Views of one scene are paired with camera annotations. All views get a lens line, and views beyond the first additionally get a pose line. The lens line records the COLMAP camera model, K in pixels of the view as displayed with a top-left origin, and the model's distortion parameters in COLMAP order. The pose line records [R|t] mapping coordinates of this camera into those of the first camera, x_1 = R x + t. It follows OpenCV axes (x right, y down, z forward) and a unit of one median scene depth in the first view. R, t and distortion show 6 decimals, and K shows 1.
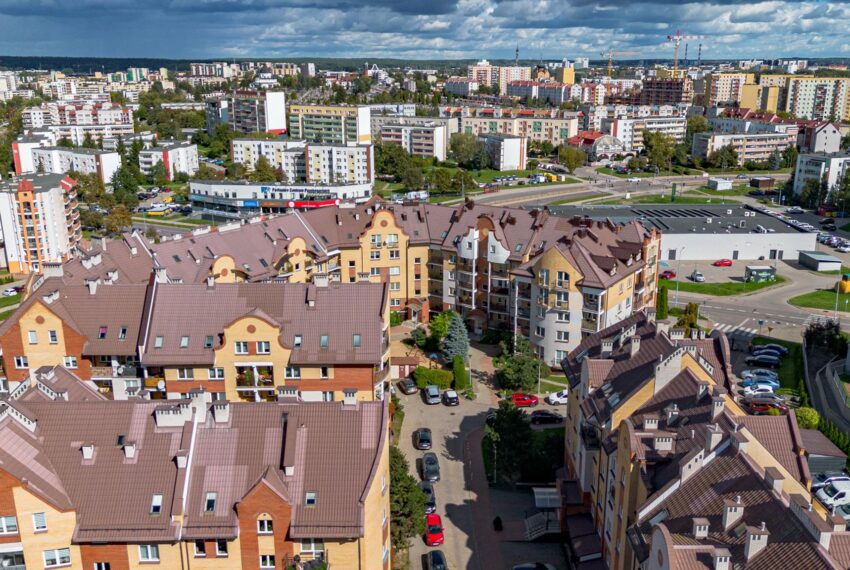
lens RADIAL K [[768.9, 0, 425.0], [0, 768.9, 285.0], [0, 0, 1]] dist [0.043715, -0.017624]
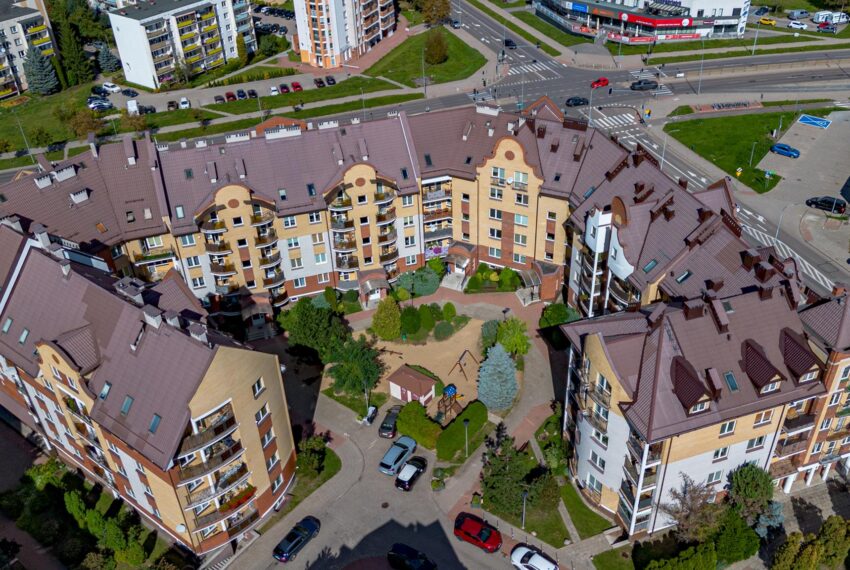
lens RADIAL K [[768.9, 0, 425.0], [0, 768.9, 285.0], [0, 0, 1]] dist [0.043715, -0.017624]
pose [[0.806090, 0.328979, -0.491927, 0.263642], [-0.149120, 0.917339, 0.369124, -0.216879], [0.572698, -0.224191, 0.788515, 0.382742]]
